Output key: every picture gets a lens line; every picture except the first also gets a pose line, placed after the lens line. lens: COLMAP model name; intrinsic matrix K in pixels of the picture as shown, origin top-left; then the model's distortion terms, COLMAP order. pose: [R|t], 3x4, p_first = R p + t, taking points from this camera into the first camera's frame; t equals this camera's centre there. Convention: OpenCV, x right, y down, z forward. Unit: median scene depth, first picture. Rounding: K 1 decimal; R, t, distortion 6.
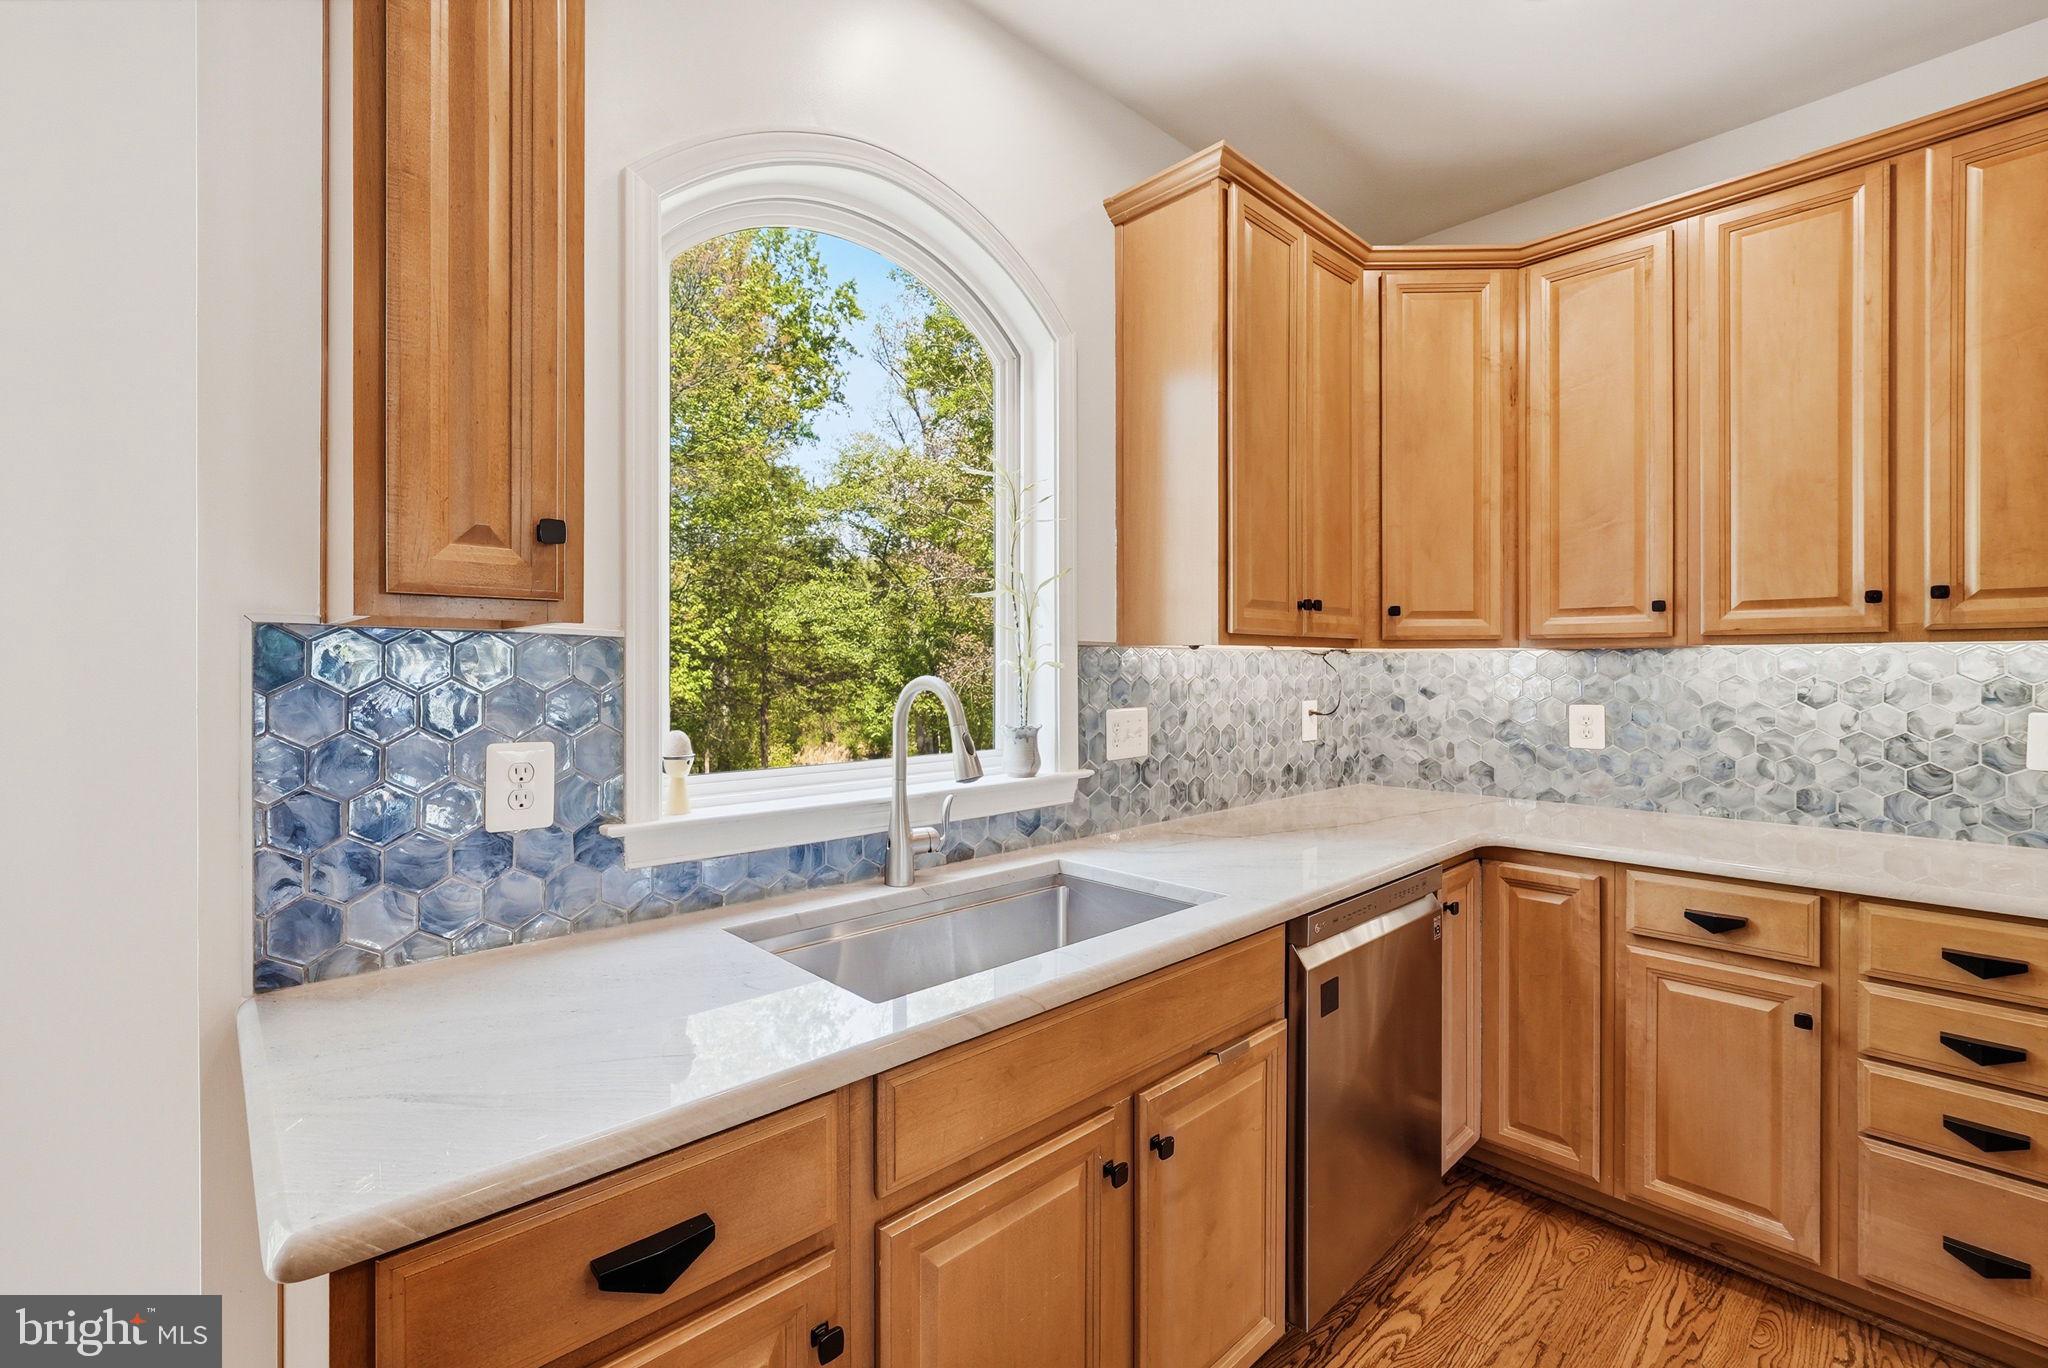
lens RADIAL K [[878.9, 0, 1021.9], [0, 878.9, 675.9], [0, 0, 1]] dist [-0.004795, 0.001261]
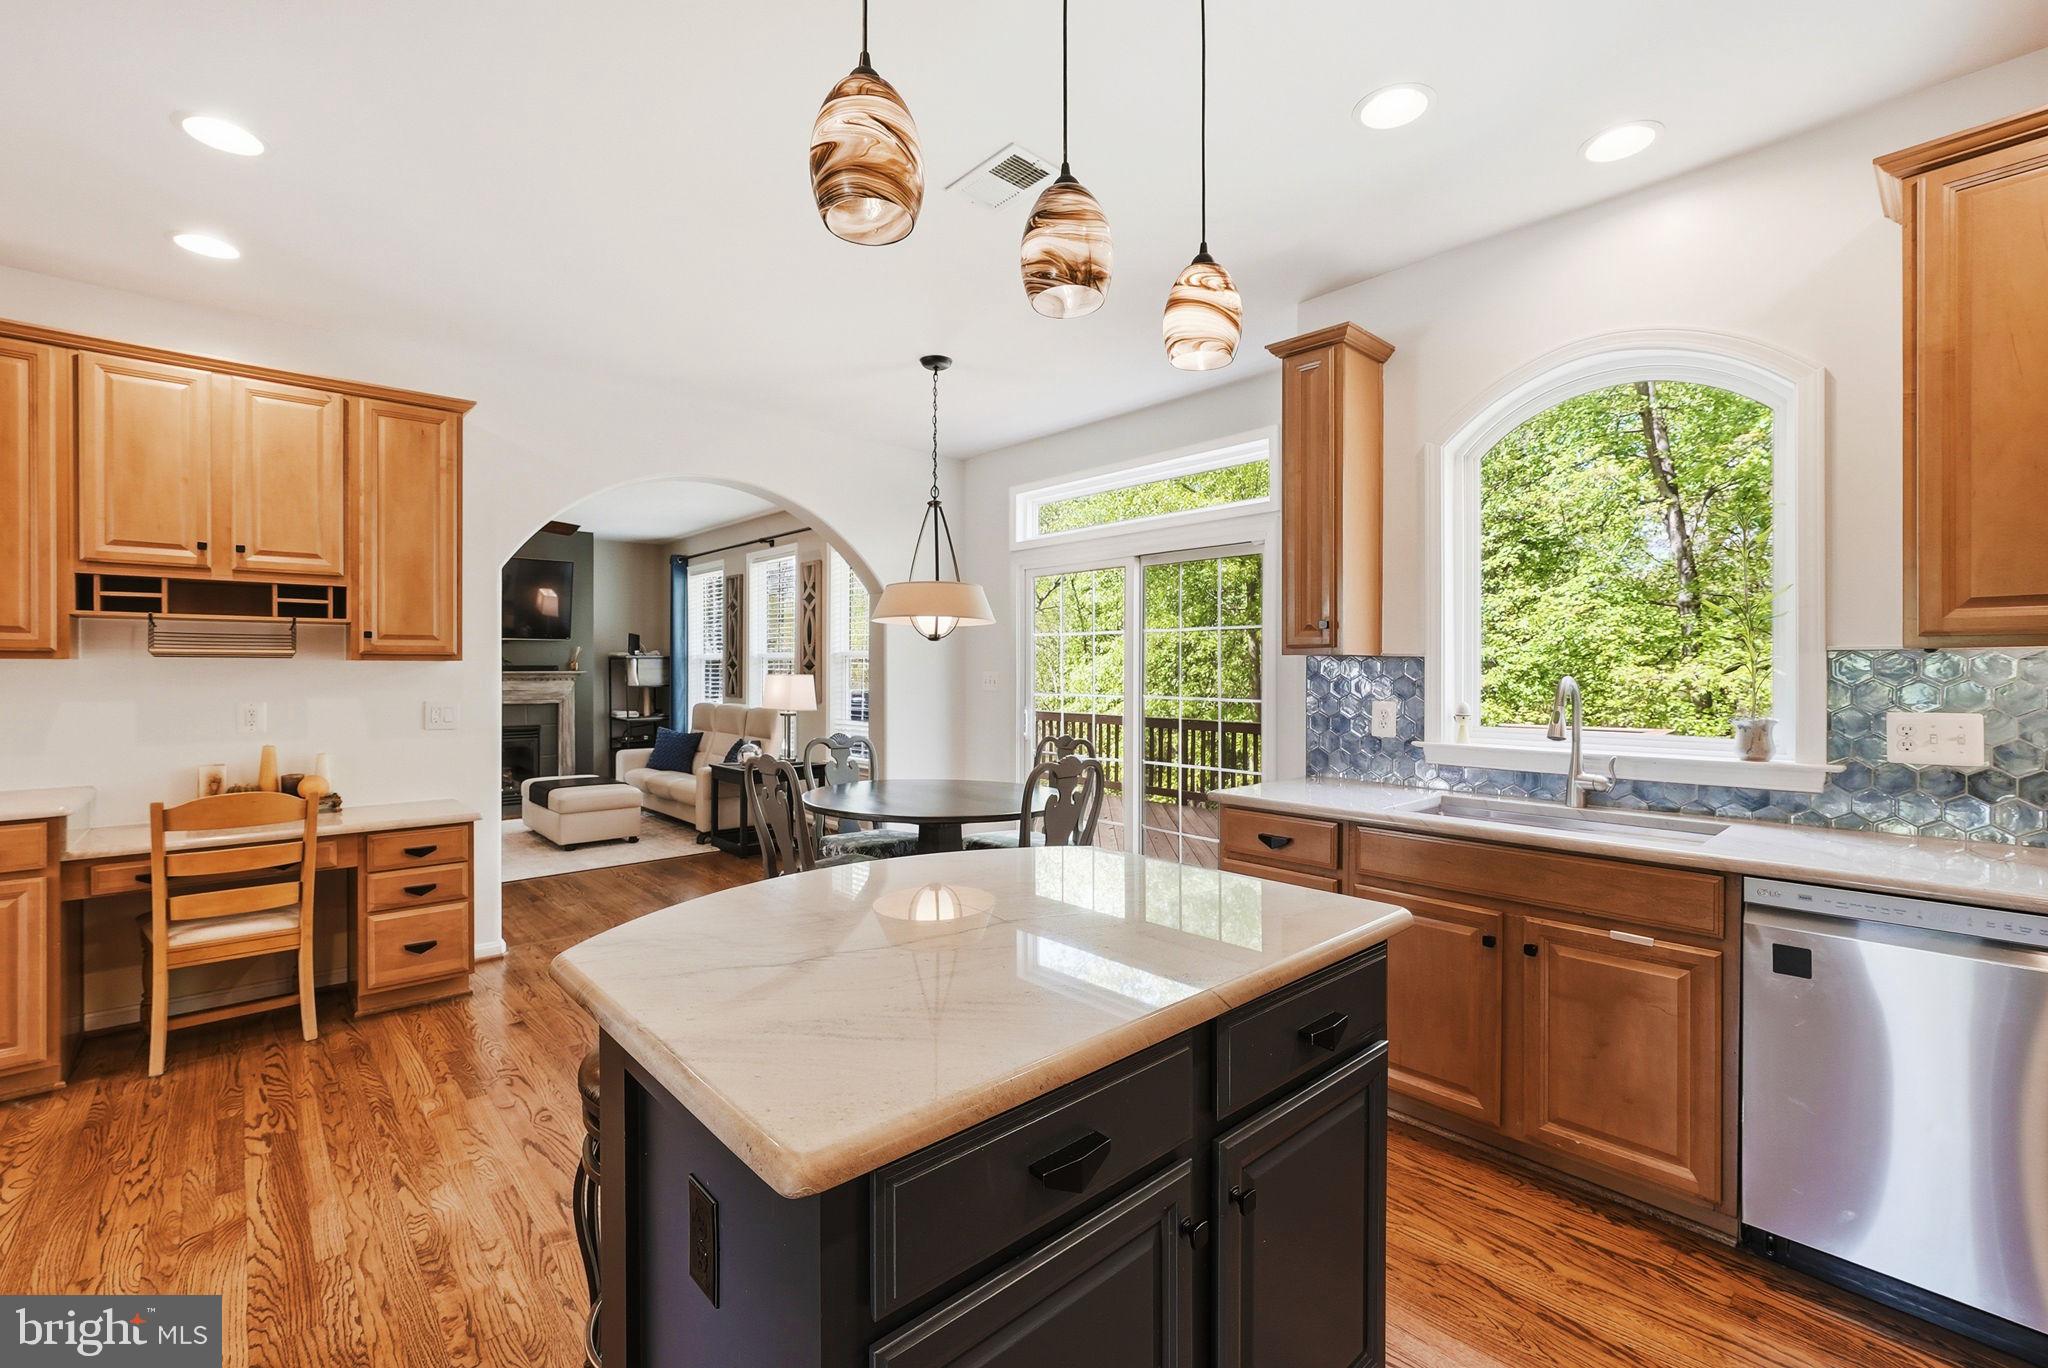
lens RADIAL K [[878.9, 0, 1020.8], [0, 878.9, 672.7], [0, 0, 1]] dist [-0.004795, 0.001261]
pose [[-0.024254, 0.005303, -0.999692, 1.469284], [-0.003104, 0.999981, 0.005380, -0.011883], [0.999701, 0.003233, -0.024237, 0.031961]]
